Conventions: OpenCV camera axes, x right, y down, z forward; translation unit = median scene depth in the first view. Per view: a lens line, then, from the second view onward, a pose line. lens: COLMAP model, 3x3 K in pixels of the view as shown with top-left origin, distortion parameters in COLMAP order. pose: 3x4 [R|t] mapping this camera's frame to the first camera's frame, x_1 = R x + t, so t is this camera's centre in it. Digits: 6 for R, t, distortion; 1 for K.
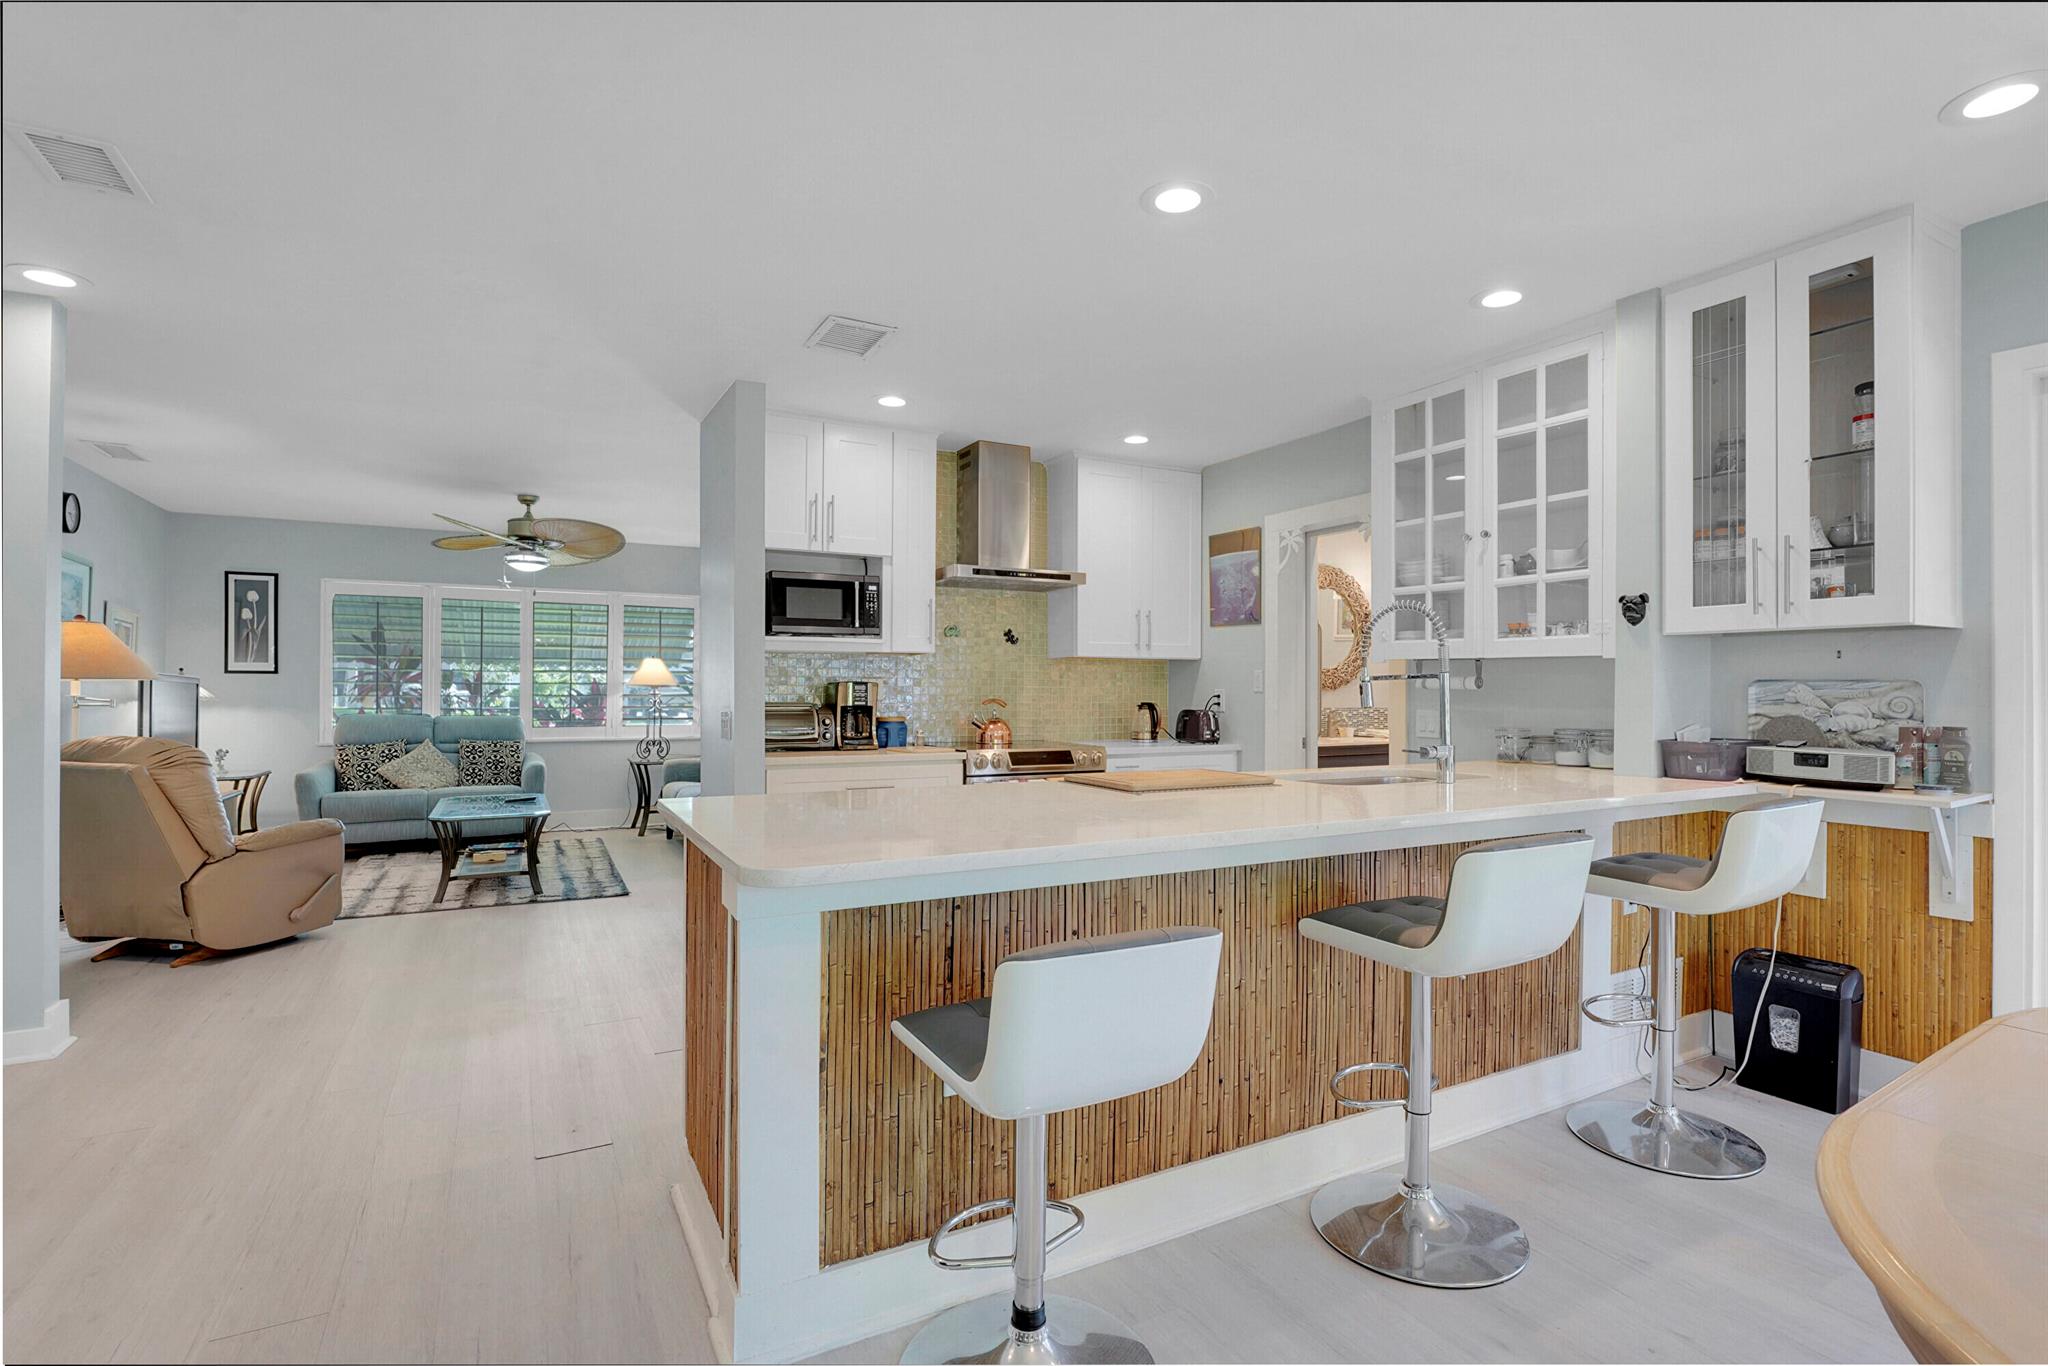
lens RADIAL K [[972.7, 0, 1026.3], [0, 972.7, 691.0], [0, 0, 1]] dist [-0.002107, -0.001446]
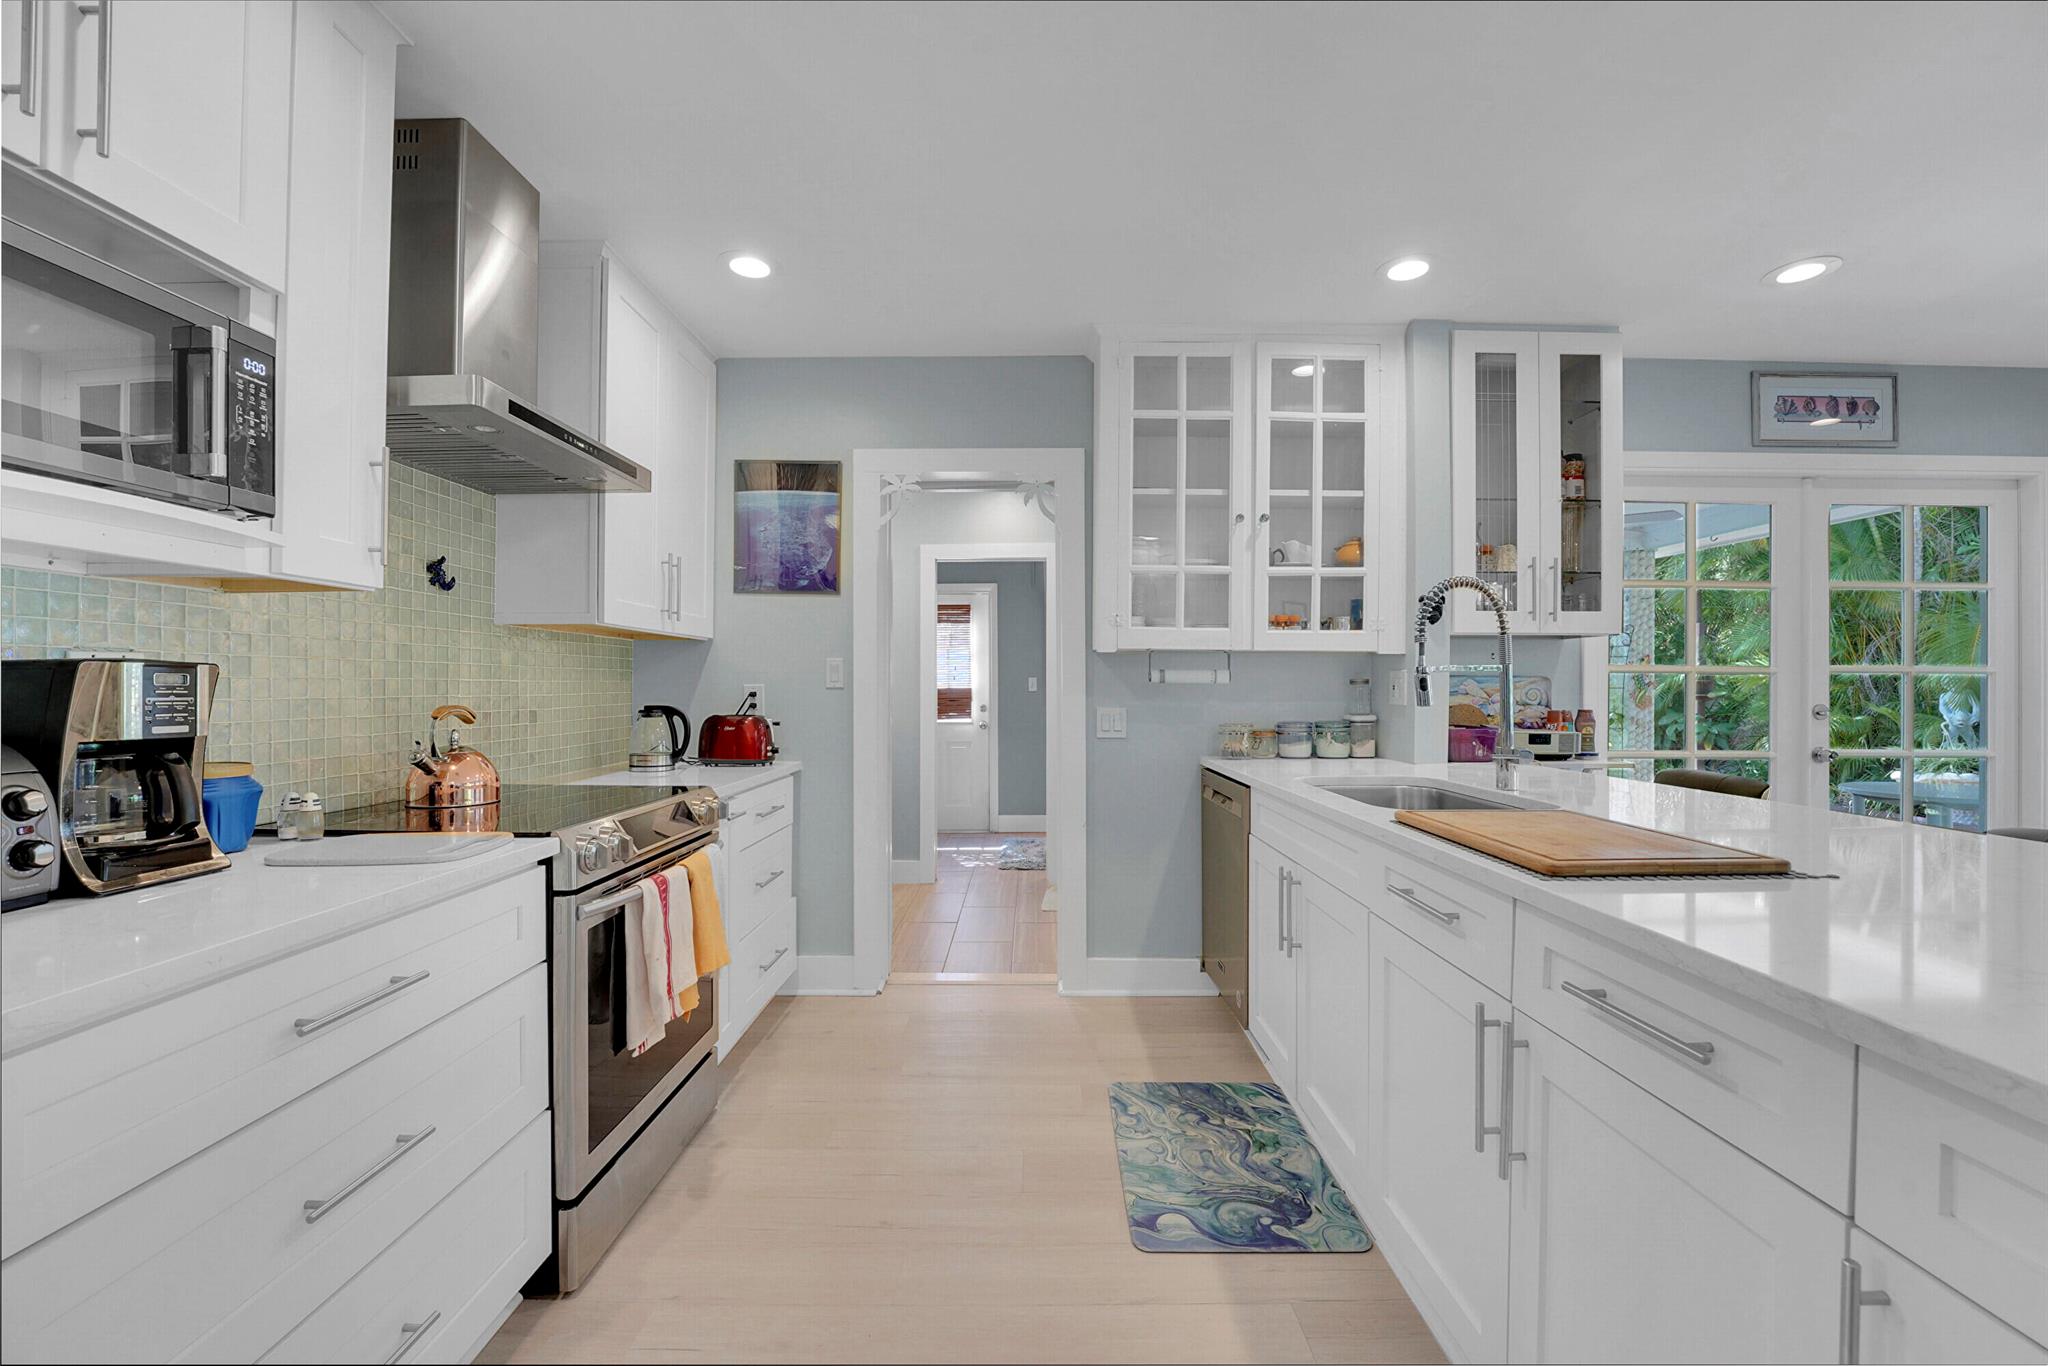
lens RADIAL K [[830.8, 0, 1029.8], [0, 830.8, 686.6], [0, 0, 1]] dist [-0.027824, 0.002045]
pose [[0.479566, -0.004329, 0.877495, -0.239862], [0.002434, 0.999991, 0.003604, -0.001396], [-0.877502, 0.000408, 0.479572, 0.576696]]
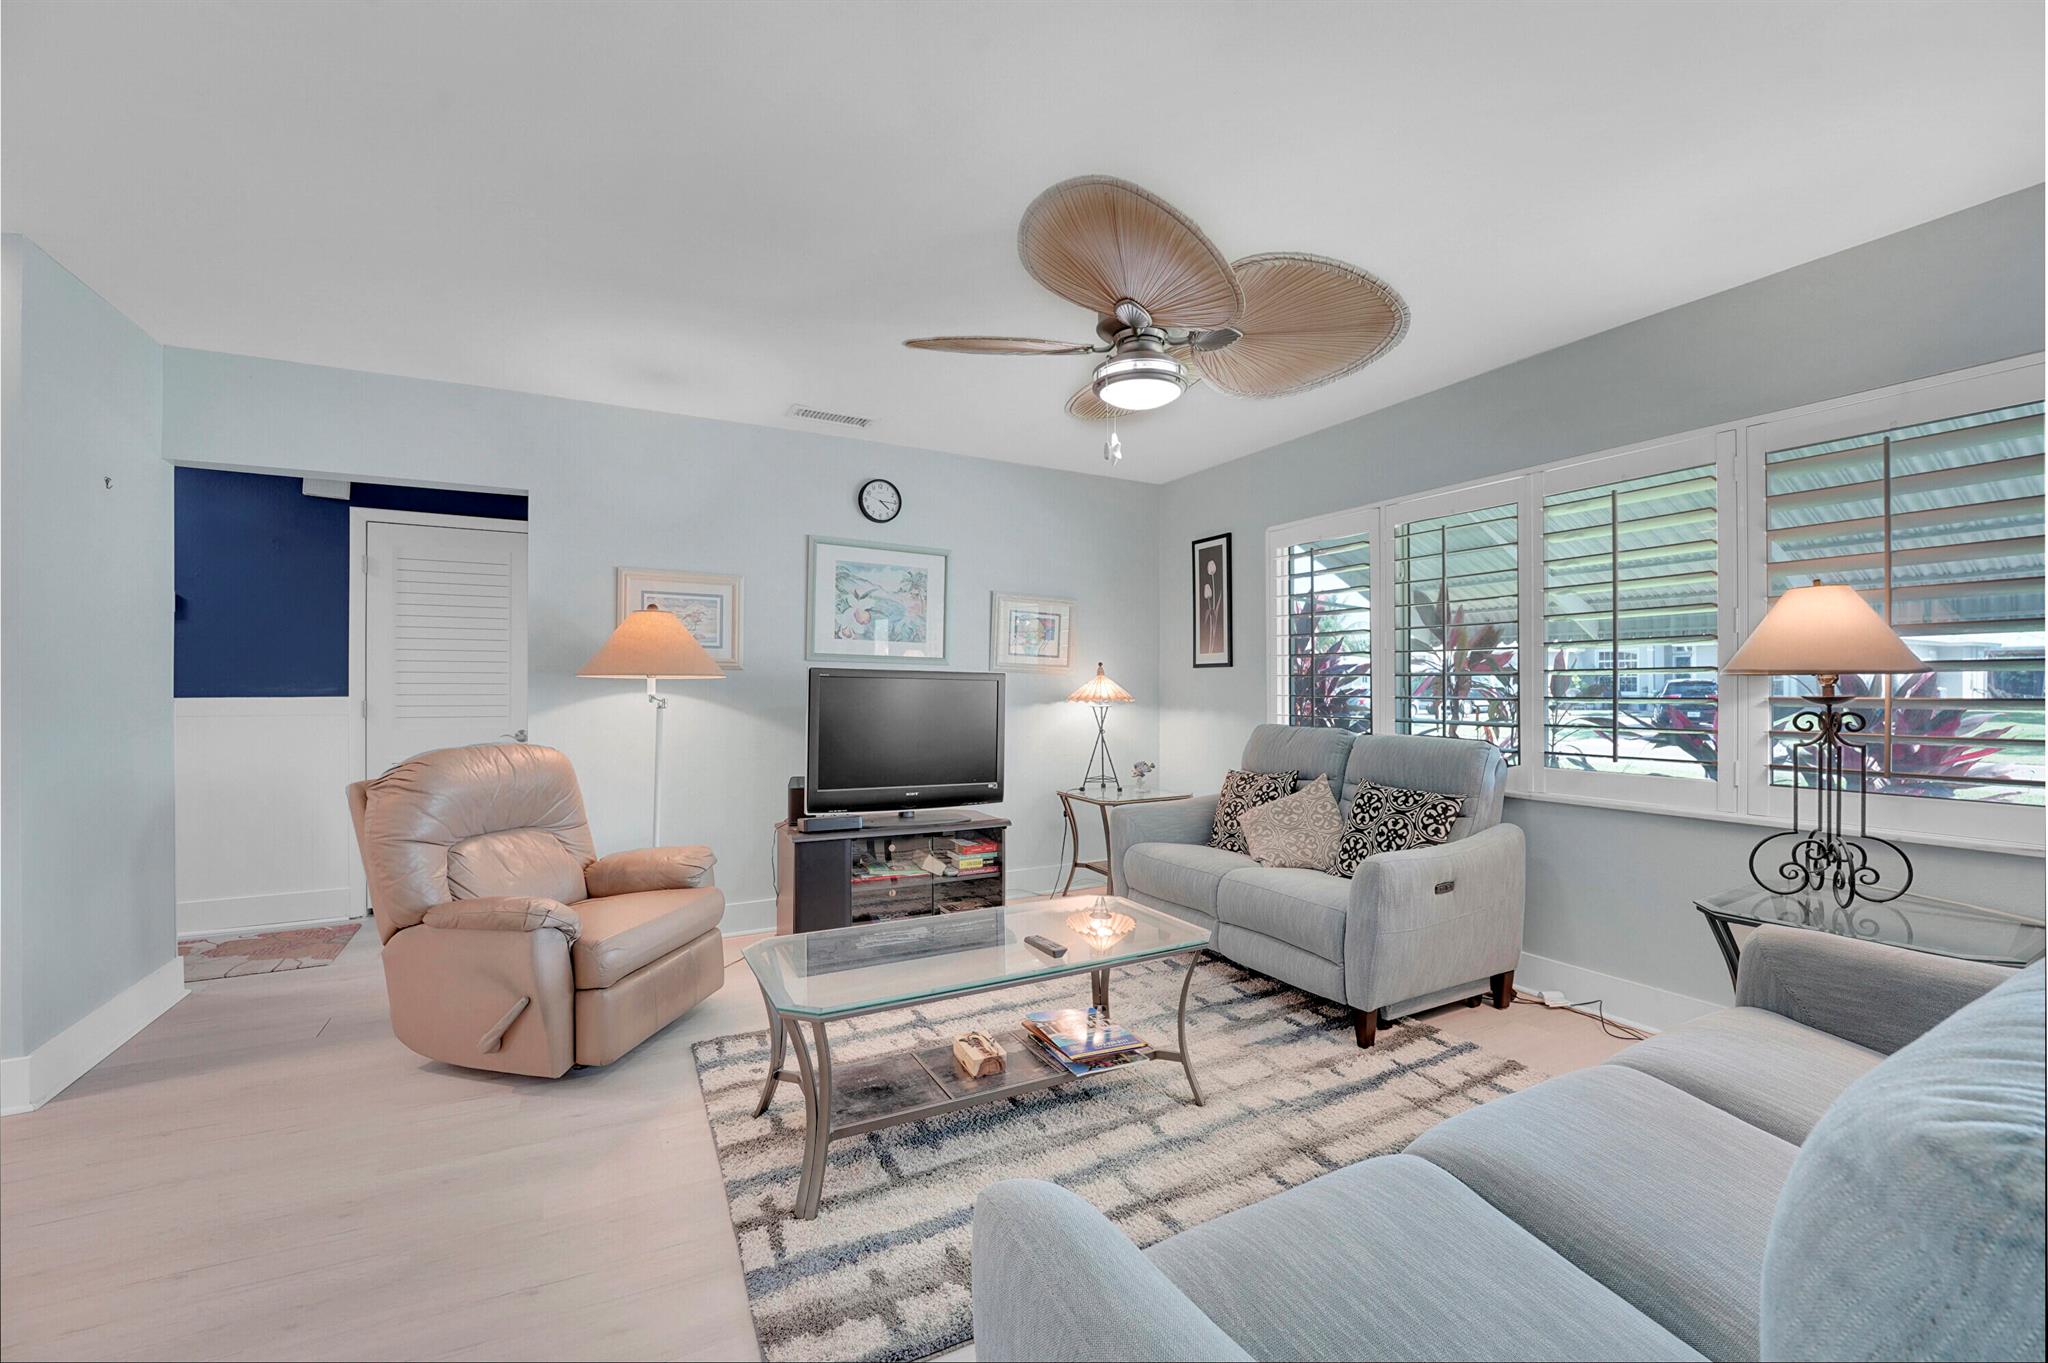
lens RADIAL K [[845.3, 0, 1033.6], [0, 845.3, 682.5], [0, 0, 1]] dist [-0.021694, -0.000049]
pose [[0.005084, -0.009243, -0.999944, -0.171883], [0.000906, 0.999957, -0.009239, 0.000327], [0.999987, -0.000859, 0.005092, 1.187334]]
